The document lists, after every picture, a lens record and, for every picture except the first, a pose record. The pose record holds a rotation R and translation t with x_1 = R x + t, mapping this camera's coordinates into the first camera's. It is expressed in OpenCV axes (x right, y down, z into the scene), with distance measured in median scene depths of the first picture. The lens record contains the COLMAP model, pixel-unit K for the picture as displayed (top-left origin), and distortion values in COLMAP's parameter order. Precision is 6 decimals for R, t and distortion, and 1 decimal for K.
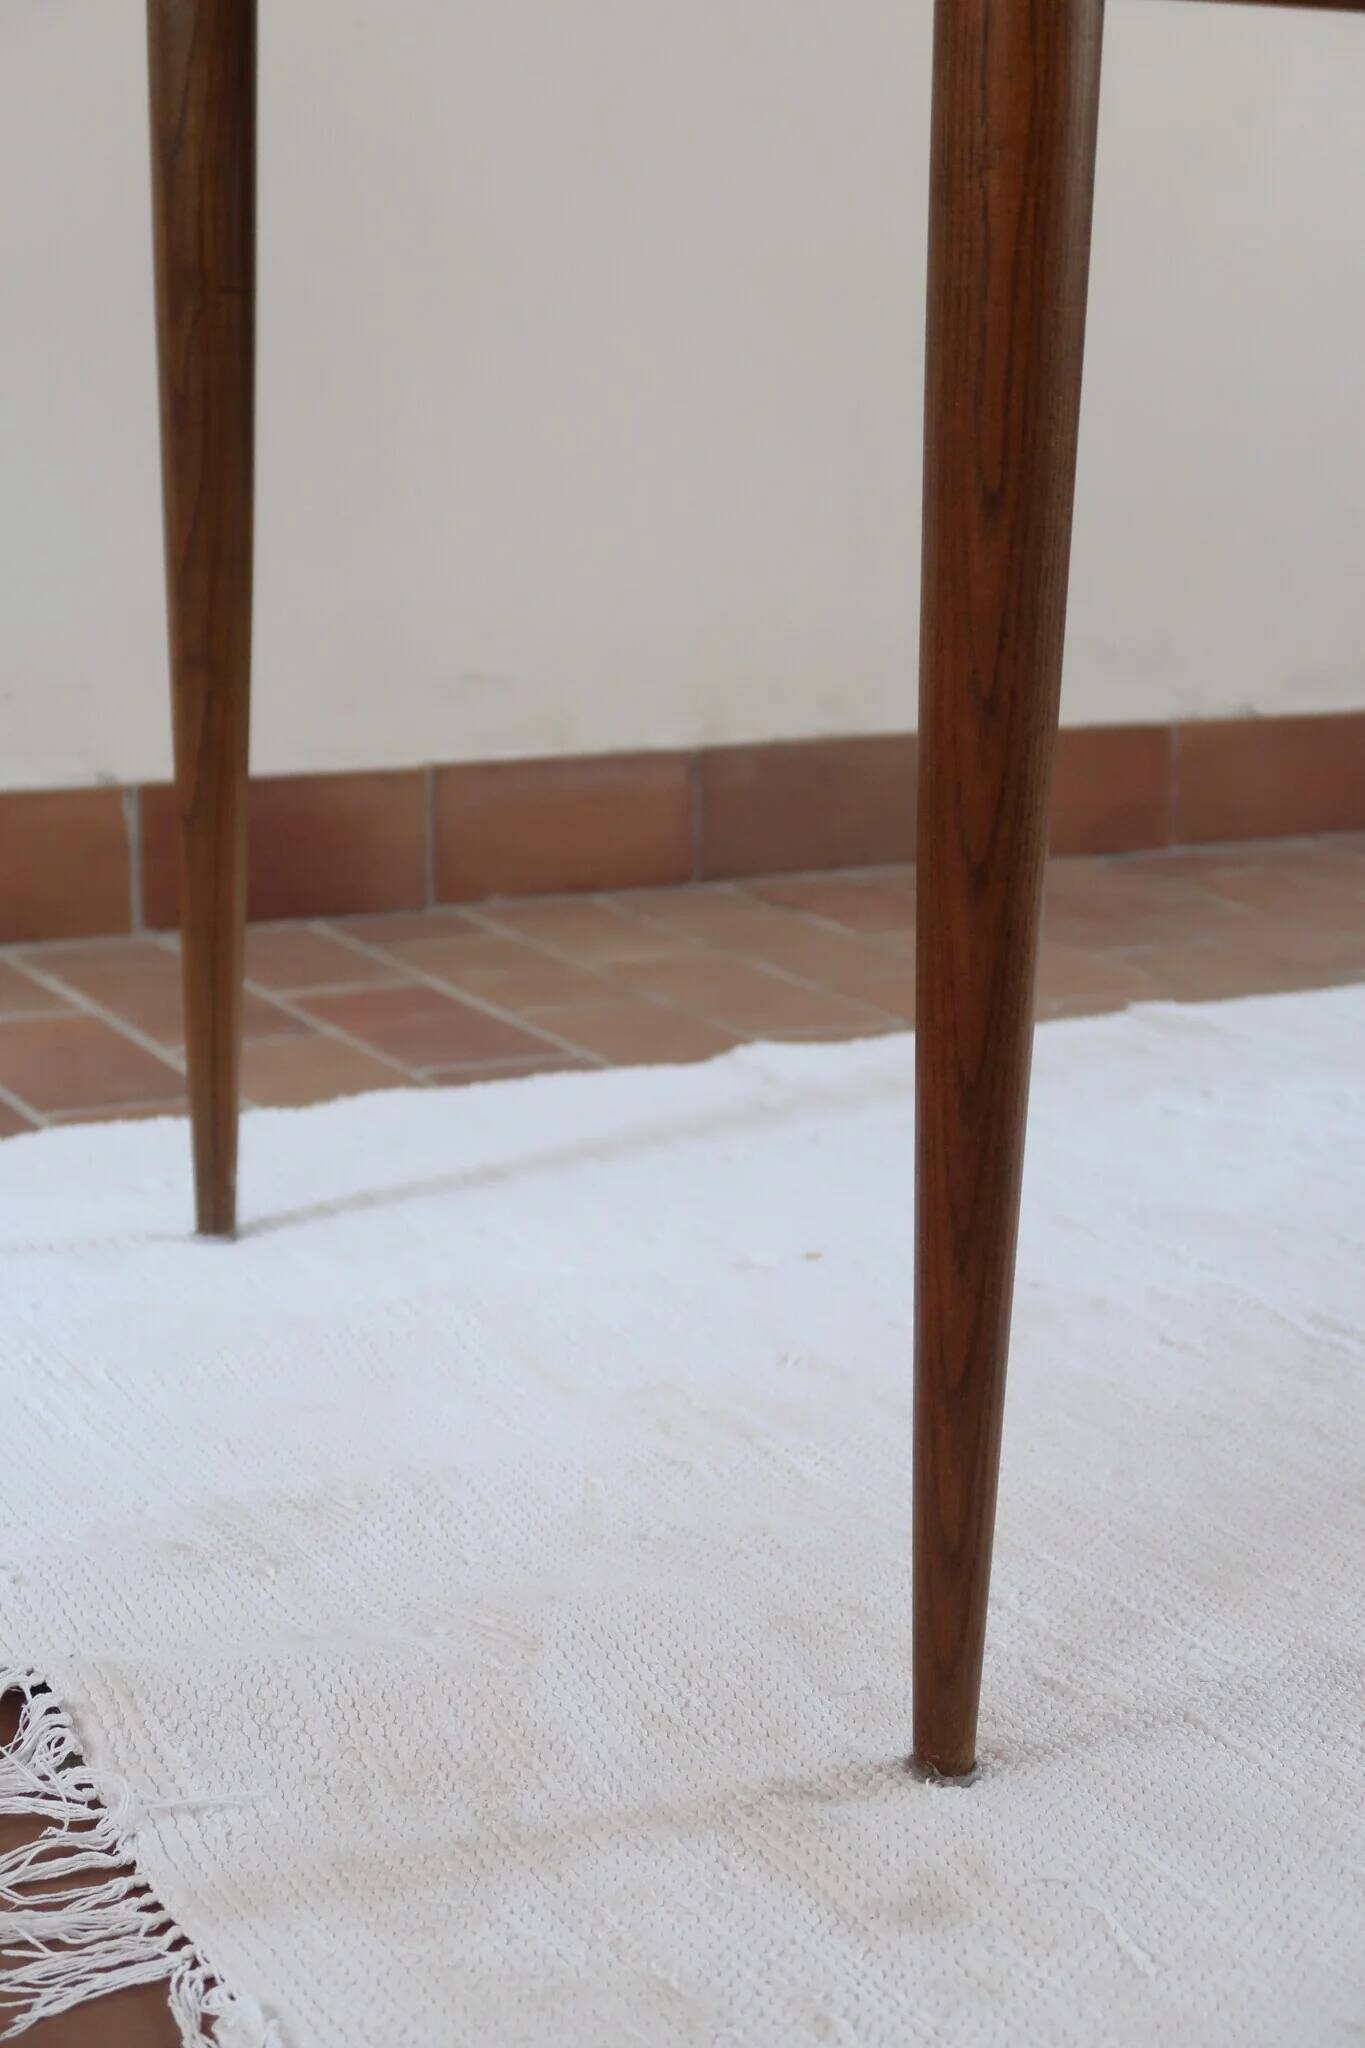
lens RADIAL K [[3327.3, 0, 682.5], [0, 3327.3, 1024.0], [0, 0, 1]] dist [0.010968, -0.049541]
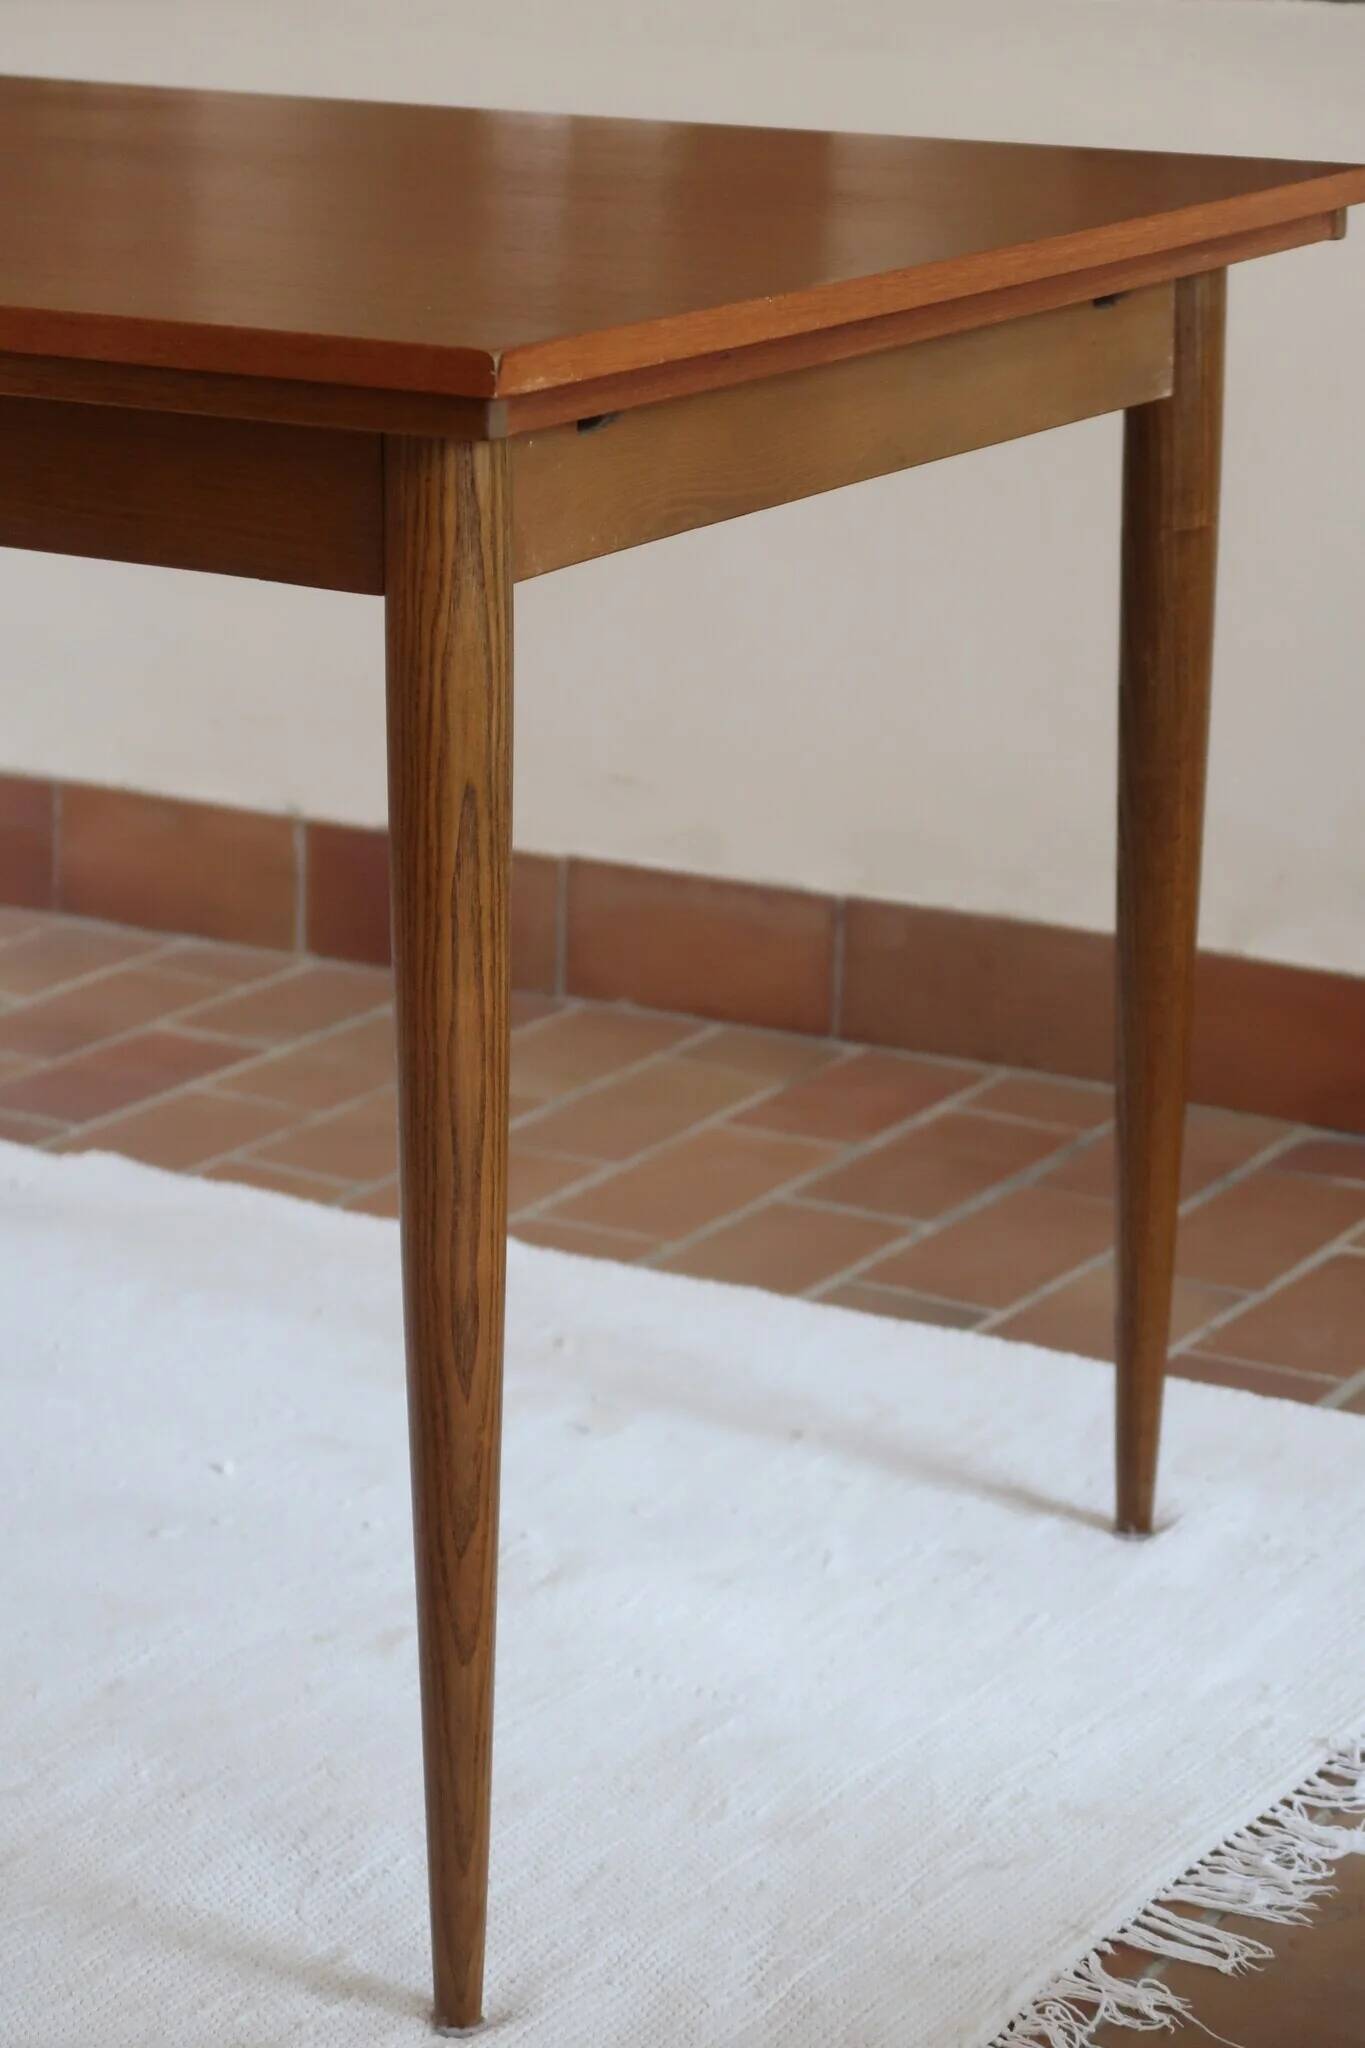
lens RADIAL K [[4884.8, 0, 683.8], [0, 4884.8, 1076.0], [0, 0, 1]] dist [0.039687, -0.261891]
pose [[0.491703, 0.230955, -0.839576, 1.762664], [-0.190236, 0.969385, 0.155251, -0.367873], [0.849728, 0.083381, 0.520585, 0.393756]]
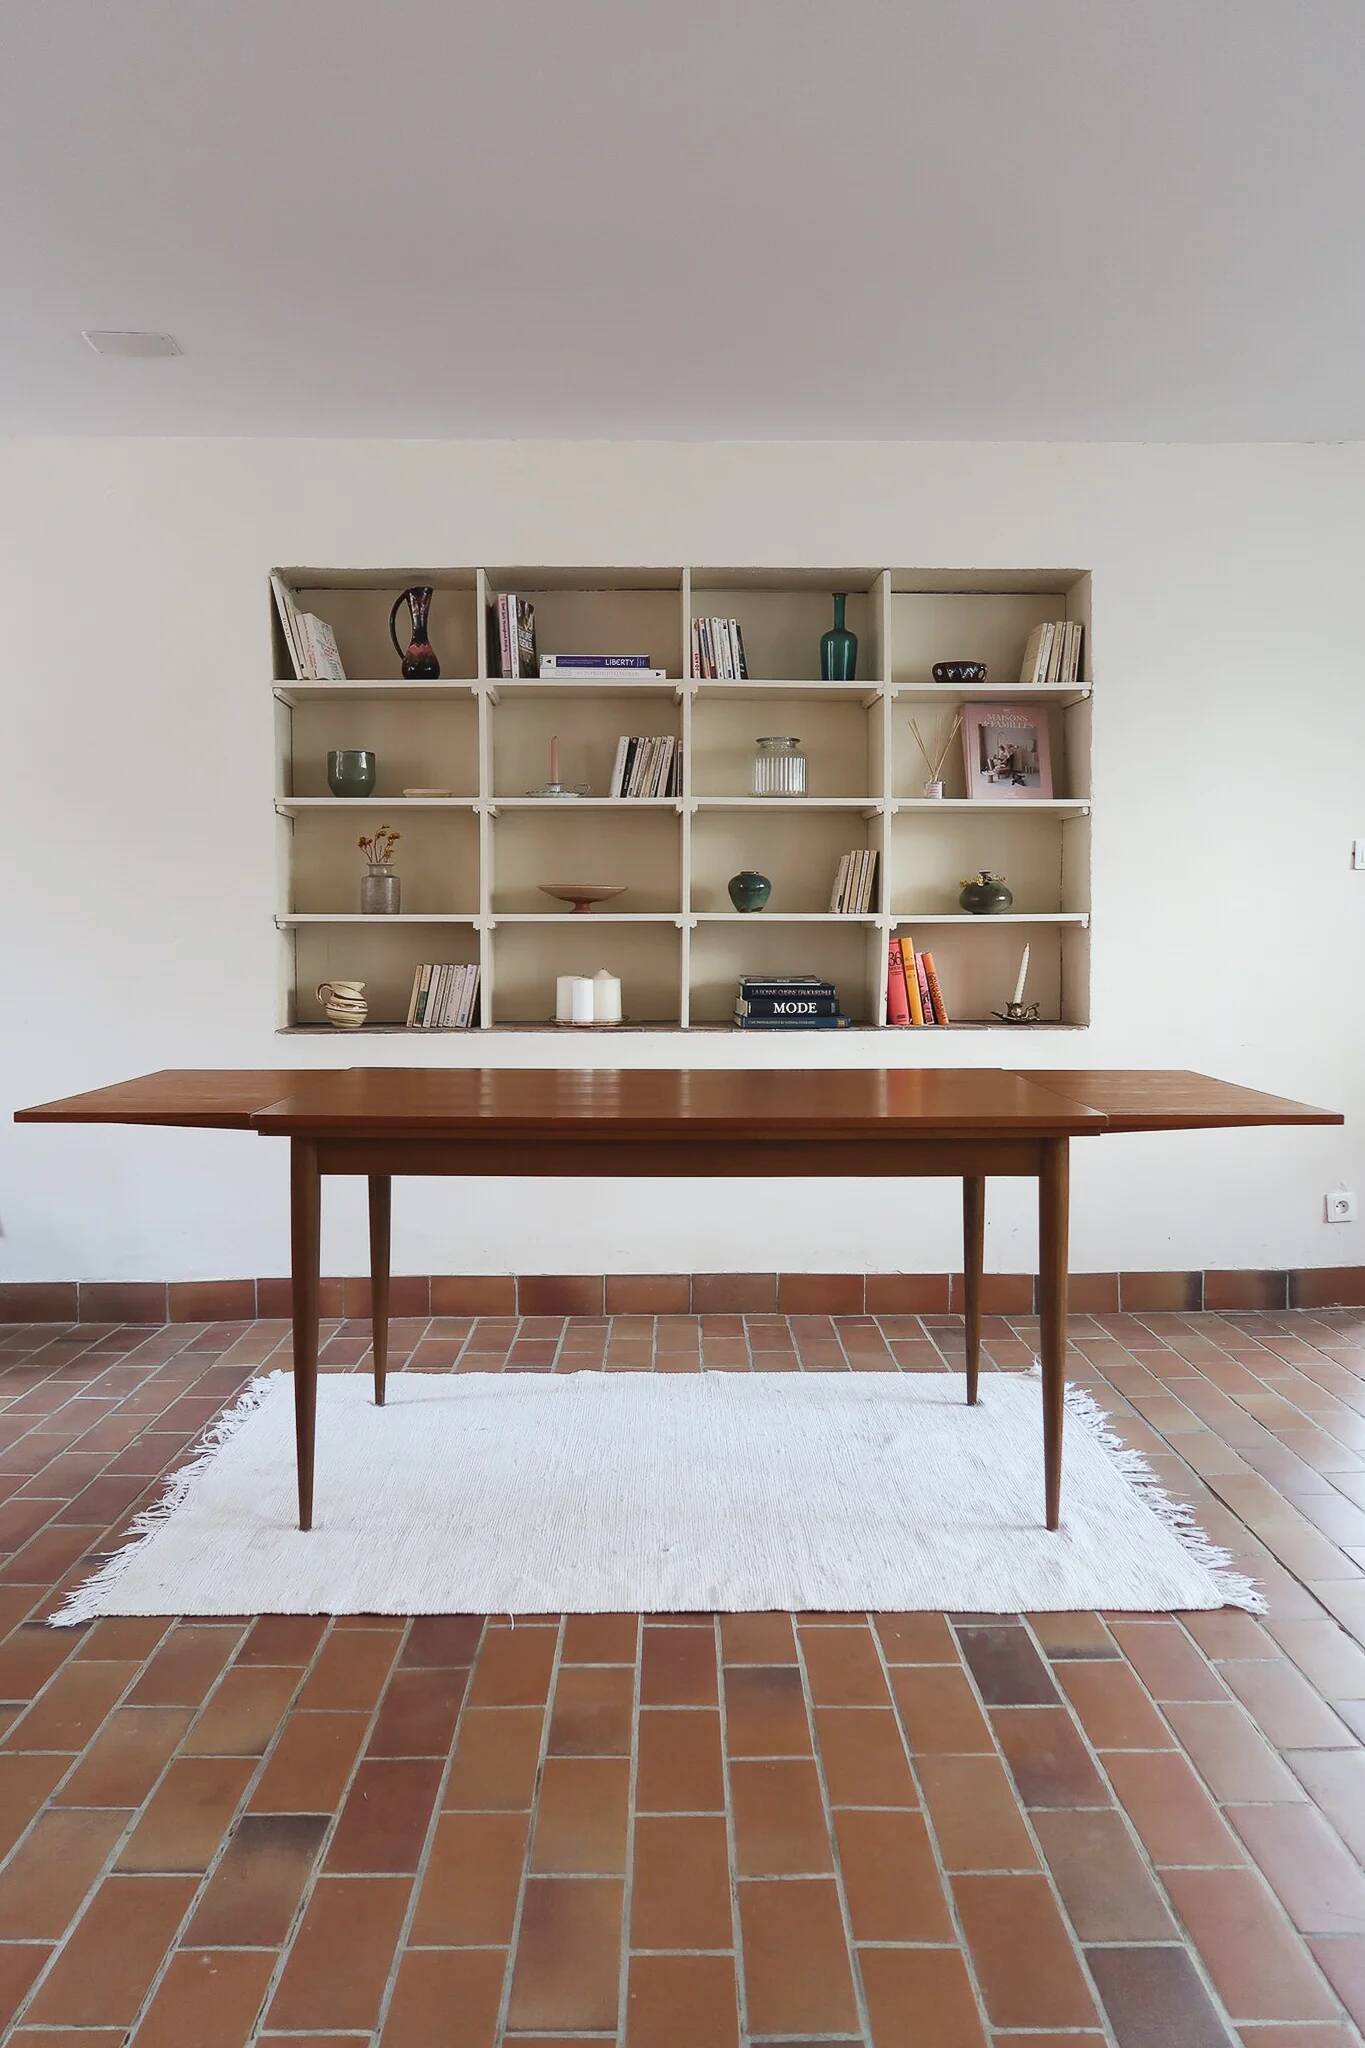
lens RADIAL K [[1500.7, 0, 667.3], [0, 1500.7, 1002.7], [0, 0, 1]] dist [-0.008882, -0.001941]
pose [[0.869546, 0.005872, -0.493818, 1.154413], [-0.089789, 0.985143, -0.146392, -0.200851], [0.485622, 0.171635, 0.857154, -0.605092]]
